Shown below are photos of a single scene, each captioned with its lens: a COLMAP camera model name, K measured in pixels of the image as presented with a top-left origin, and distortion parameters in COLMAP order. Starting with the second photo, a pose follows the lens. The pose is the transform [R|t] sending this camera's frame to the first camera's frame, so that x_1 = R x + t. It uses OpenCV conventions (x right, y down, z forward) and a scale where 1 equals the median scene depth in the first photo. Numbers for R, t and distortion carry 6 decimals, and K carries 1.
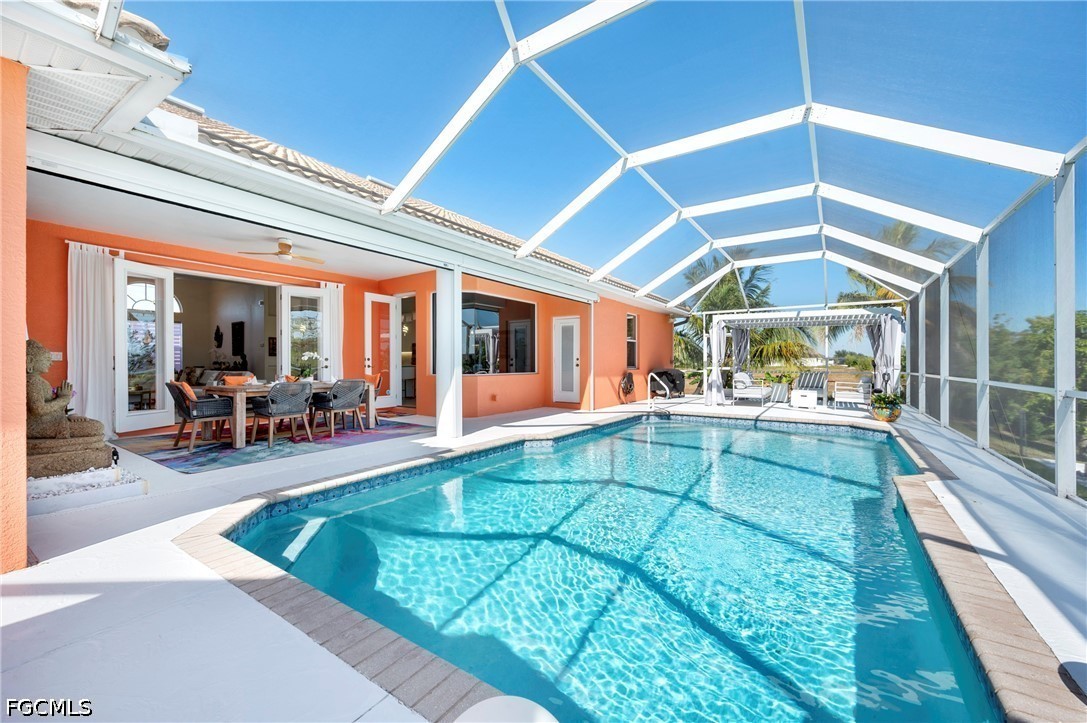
lens RADIAL K [[431.7, 0, 541.0], [0, 431.7, 359.3], [0, 0, 1]] dist [0.000851, 0.000032]
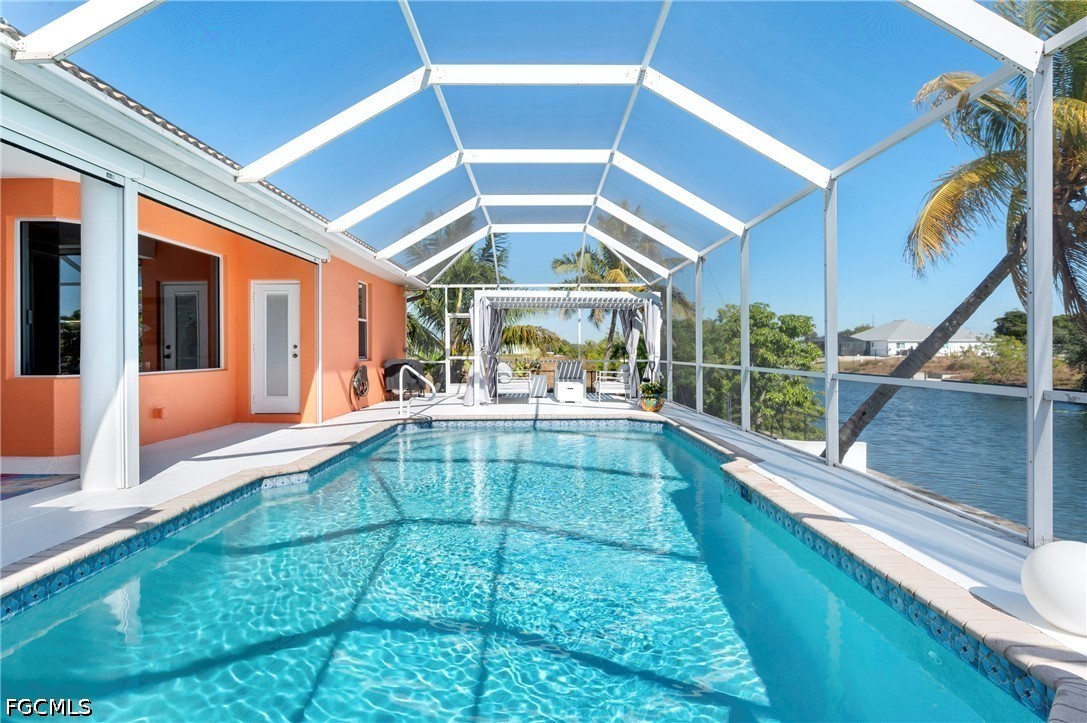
lens RADIAL K [[595.7, 0, 544.3], [0, 595.7, 340.8], [0, 0, 1]] dist [0.001364, -0.001219]
pose [[0.826417, 0.004536, 0.563040, -0.121392], [0.000496, 0.999961, -0.008783, -0.000914], [-0.563058, 0.007538, 0.826383, 0.040539]]
